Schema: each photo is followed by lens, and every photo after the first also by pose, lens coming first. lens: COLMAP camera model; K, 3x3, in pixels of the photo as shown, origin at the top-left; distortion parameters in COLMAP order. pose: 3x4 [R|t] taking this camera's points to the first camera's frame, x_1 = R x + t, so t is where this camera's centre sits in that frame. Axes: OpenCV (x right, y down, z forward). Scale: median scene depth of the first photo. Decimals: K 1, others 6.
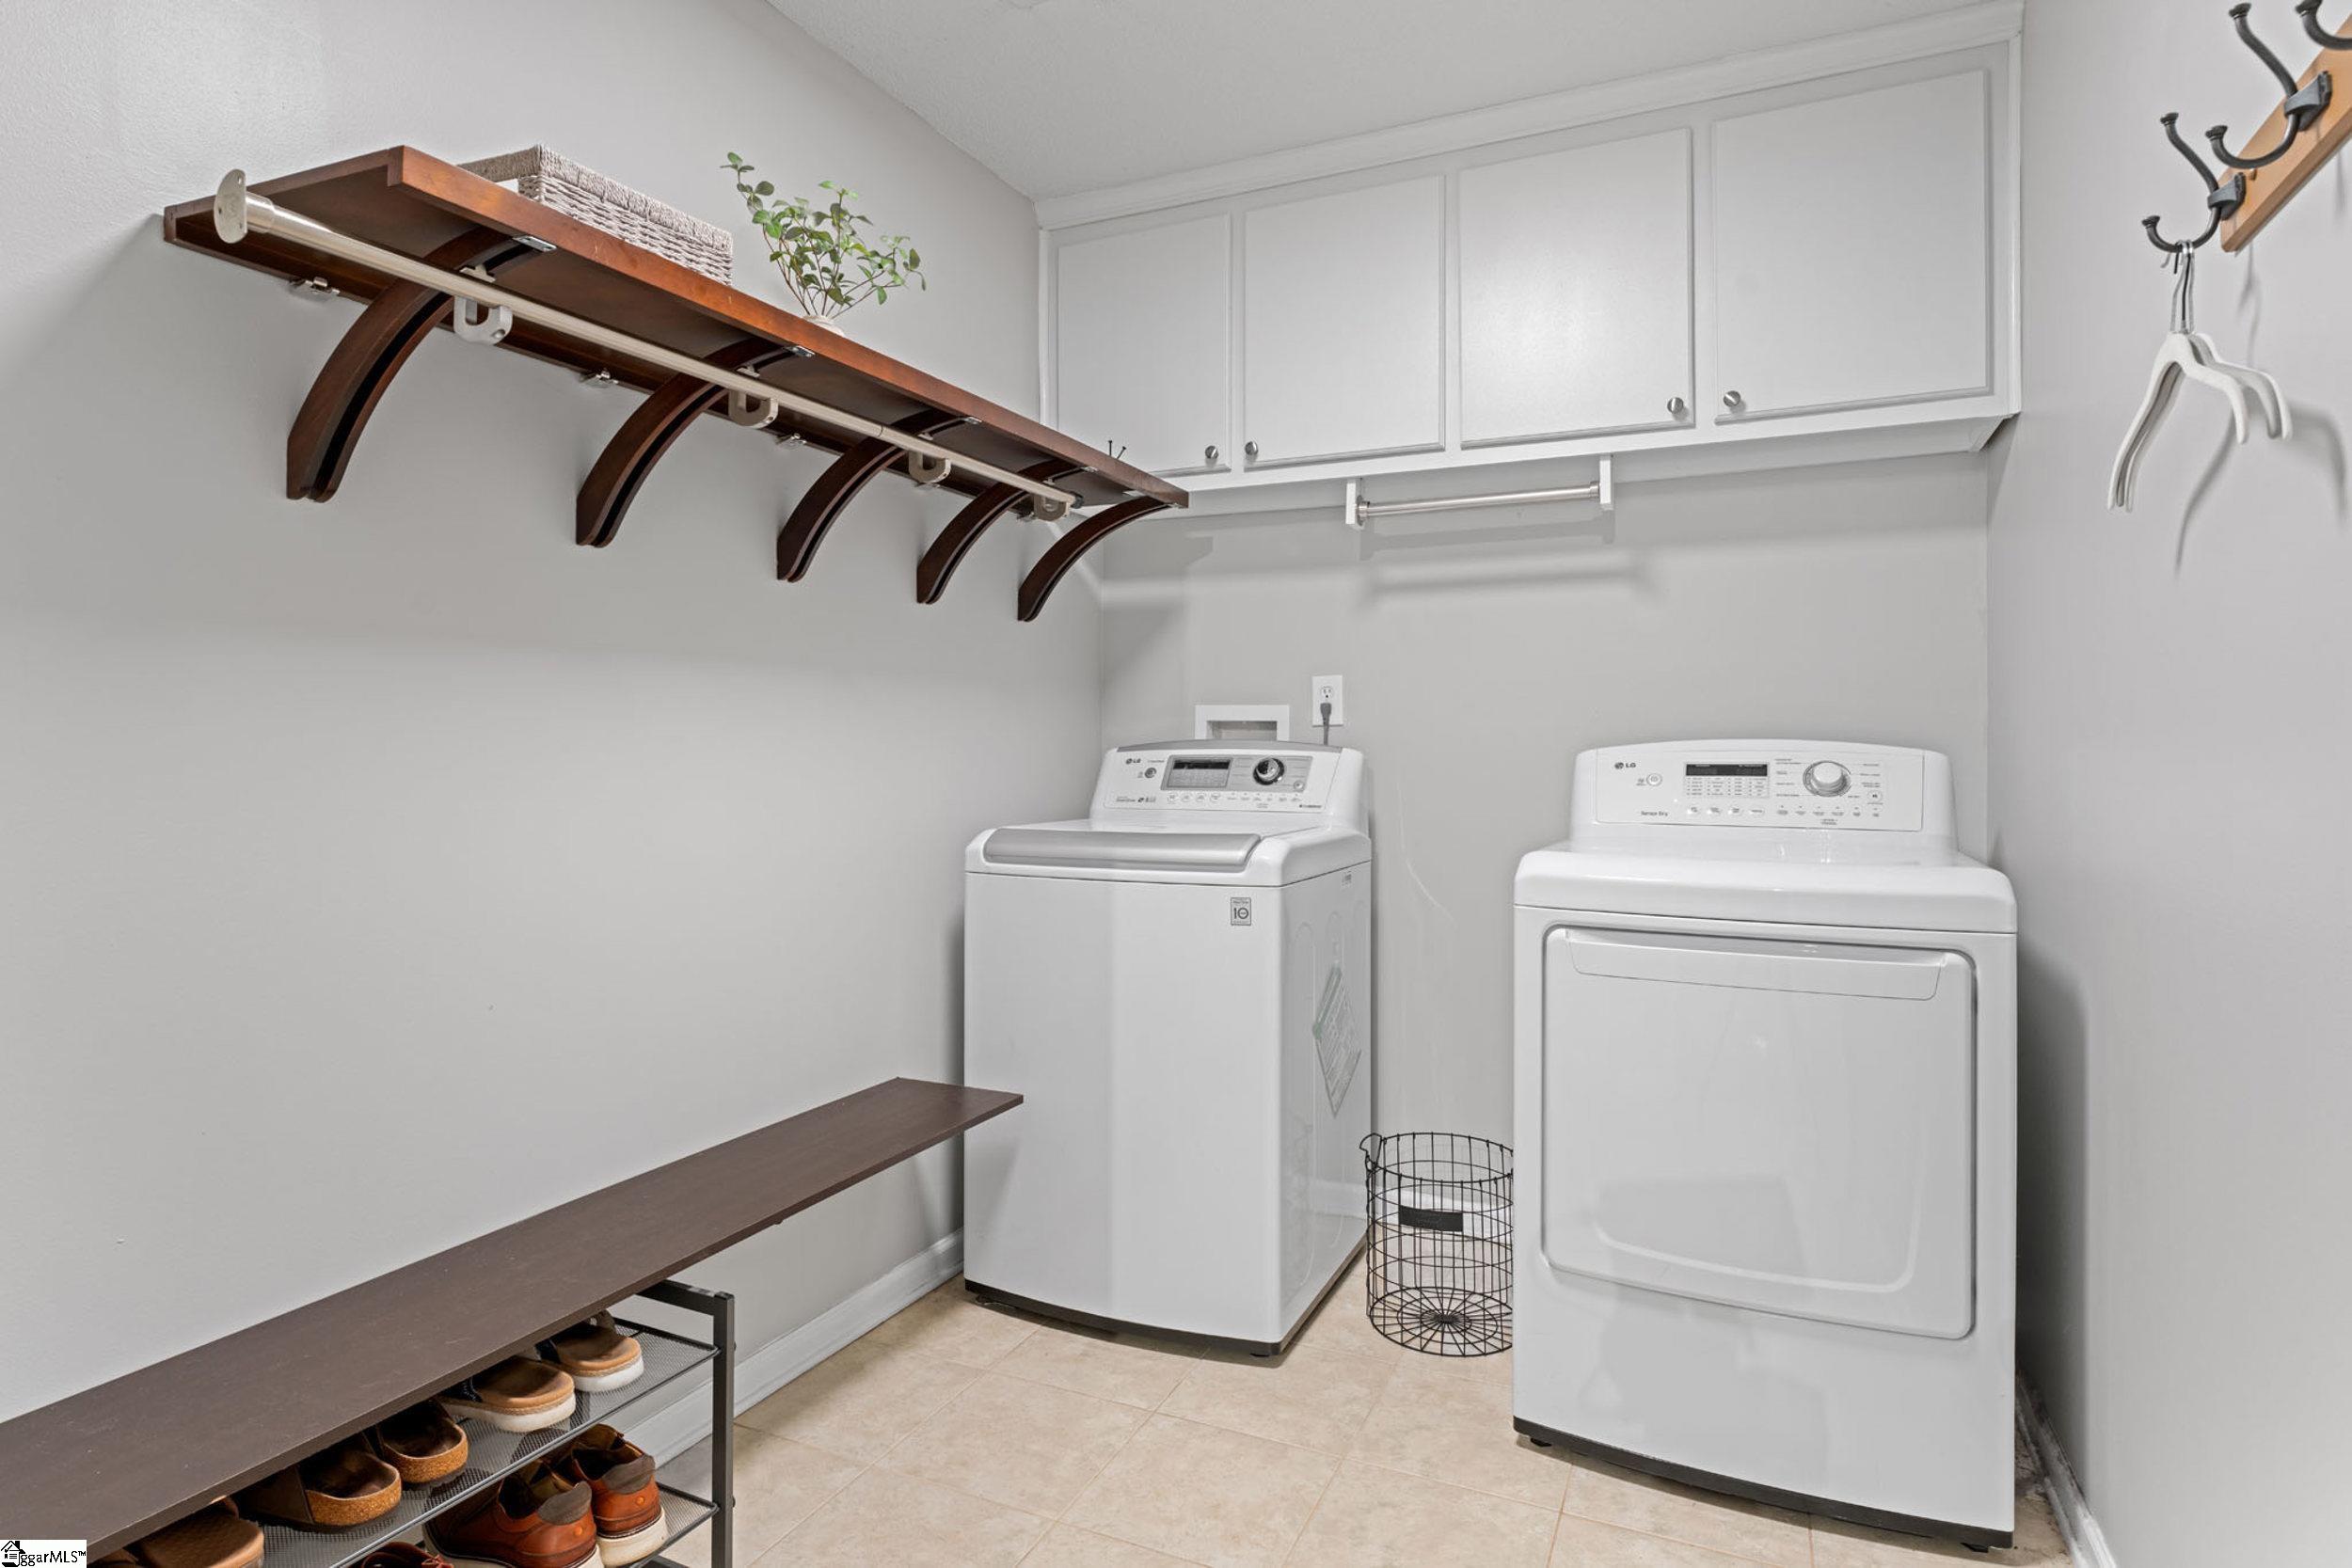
lens RADIAL K [[1251.0, 0, 1176.5], [0, 1251.0, 733.0], [0, 0, 1]] dist [0.002255, 0.000316]
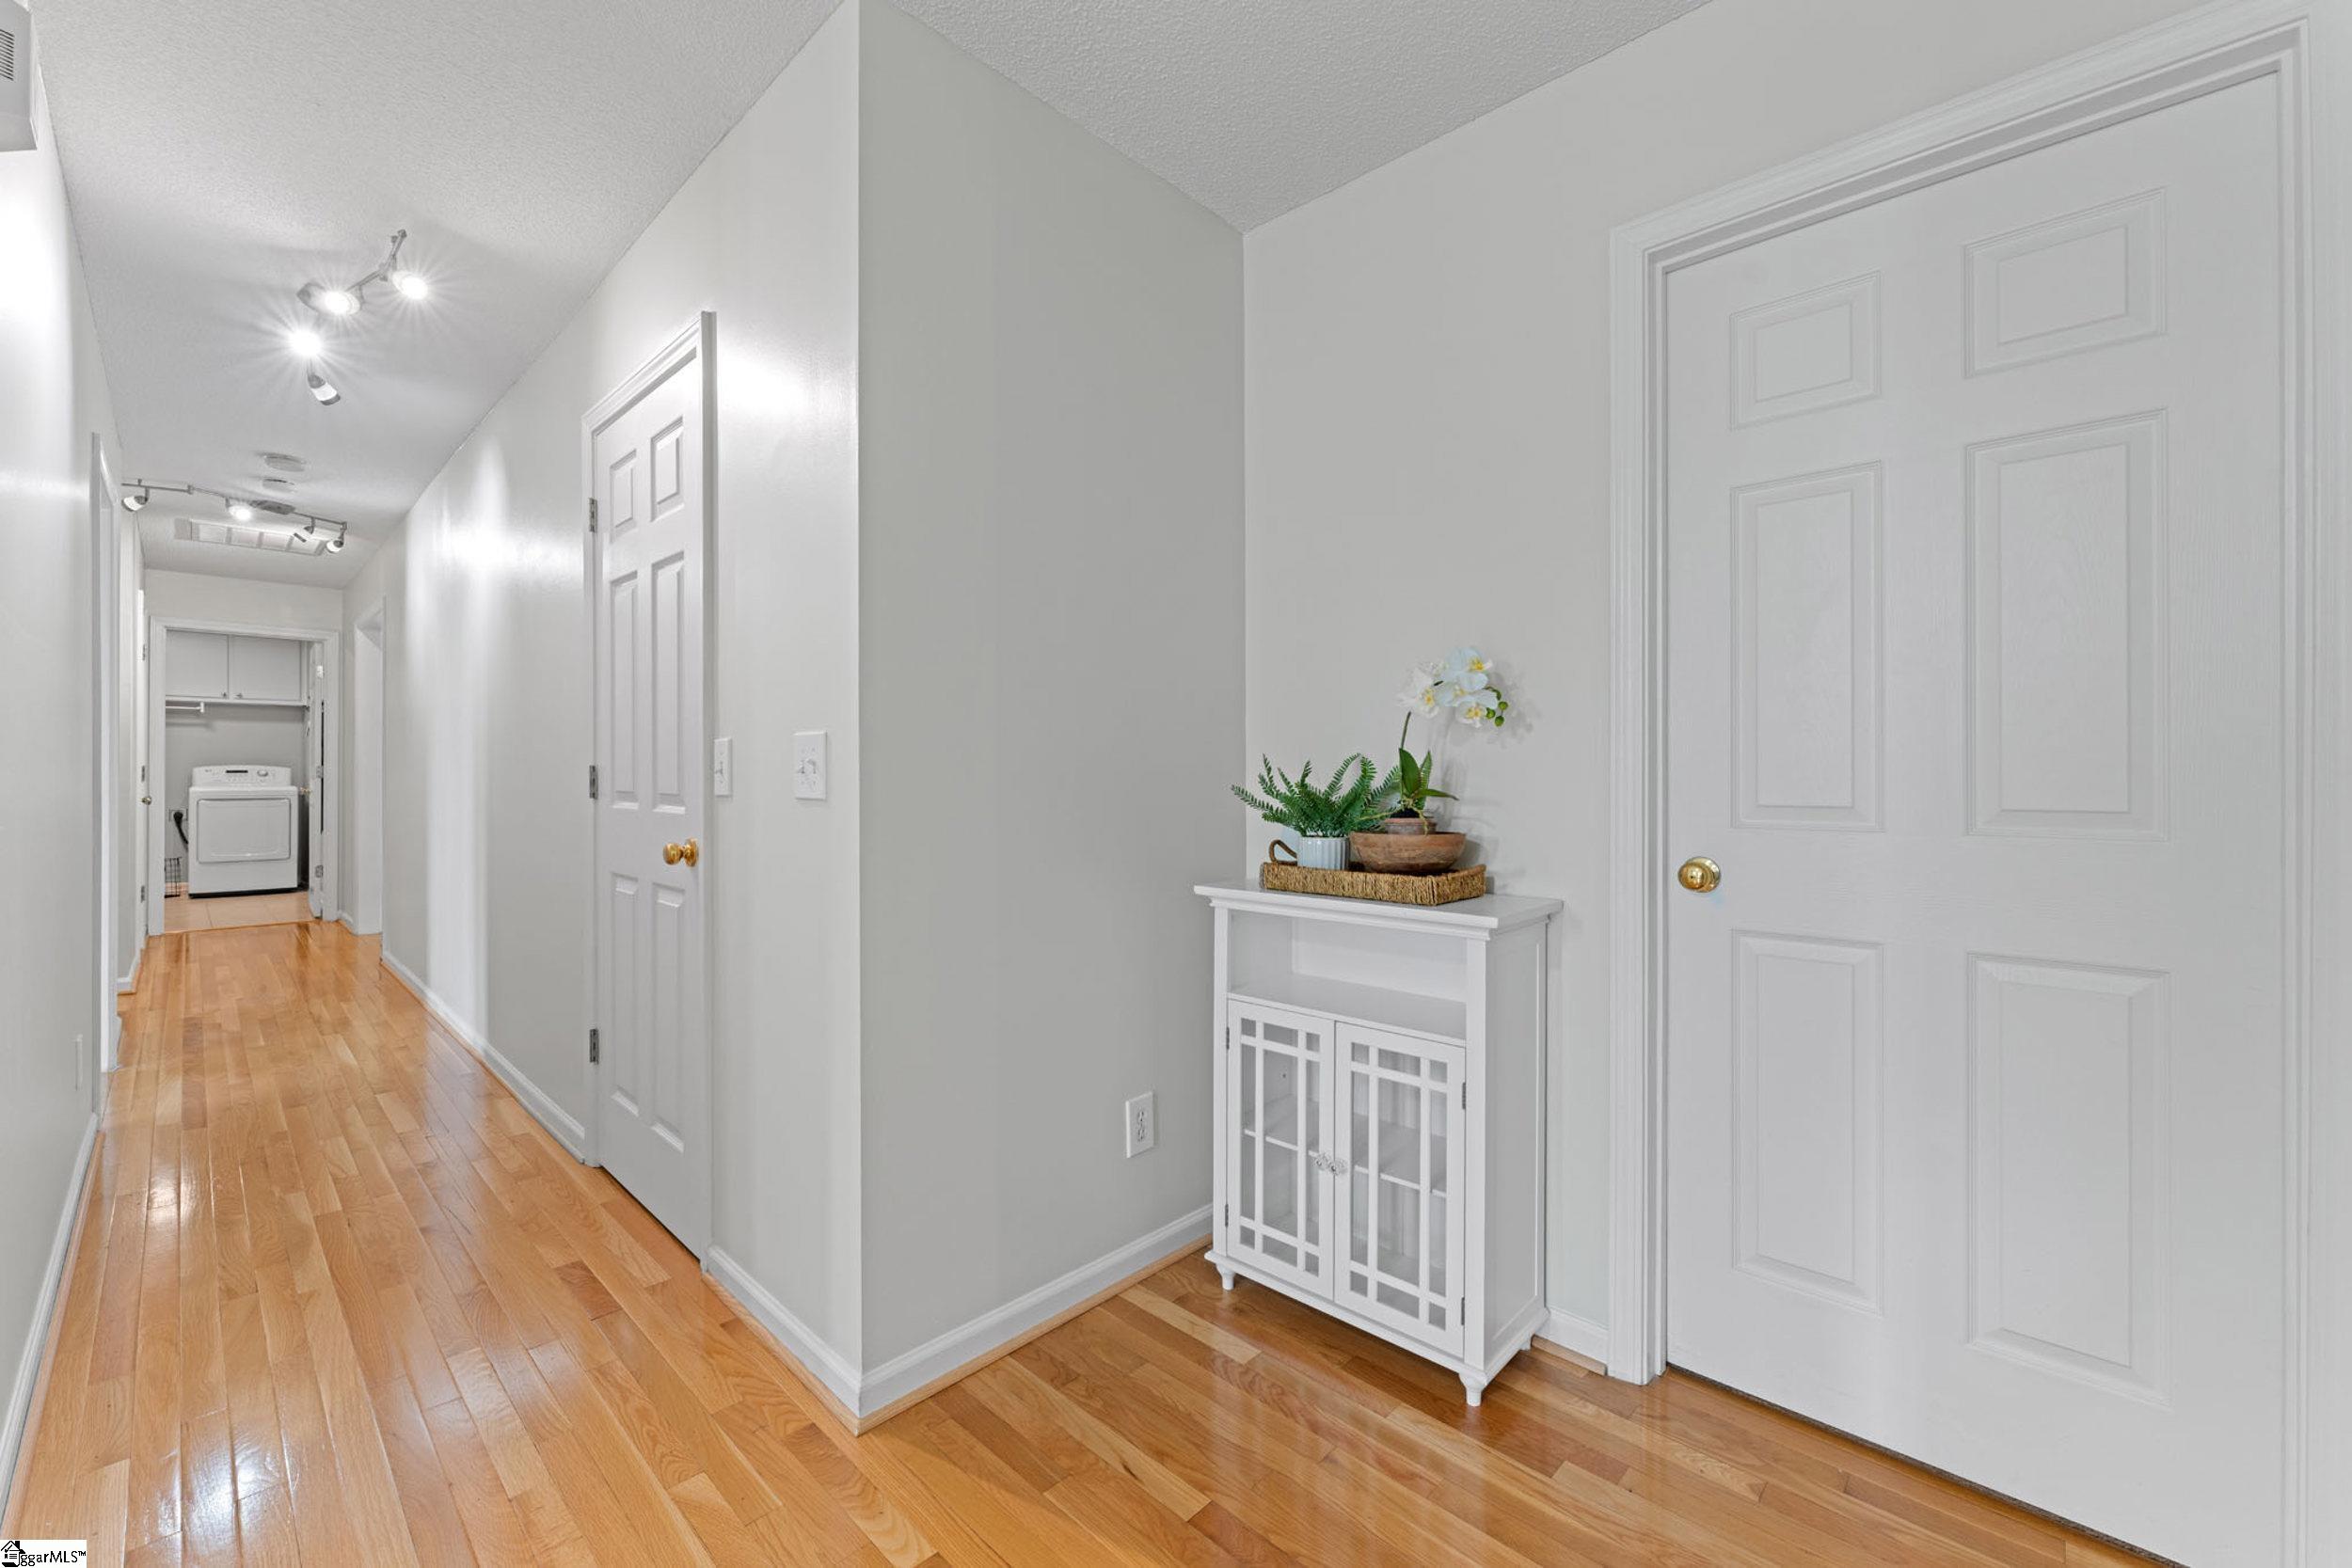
lens RADIAL K [[941.4, 0, 1176.0], [0, 941.4, 784.0], [0, 0, 1]] dist [0.000322, 0.000027]
pose [[0.309839, 0.001309, 0.950788, -1.879088], [-0.007500, 0.999971, 0.001067, 0.047545], [-0.950760, -0.007462, 0.309840, -3.543778]]
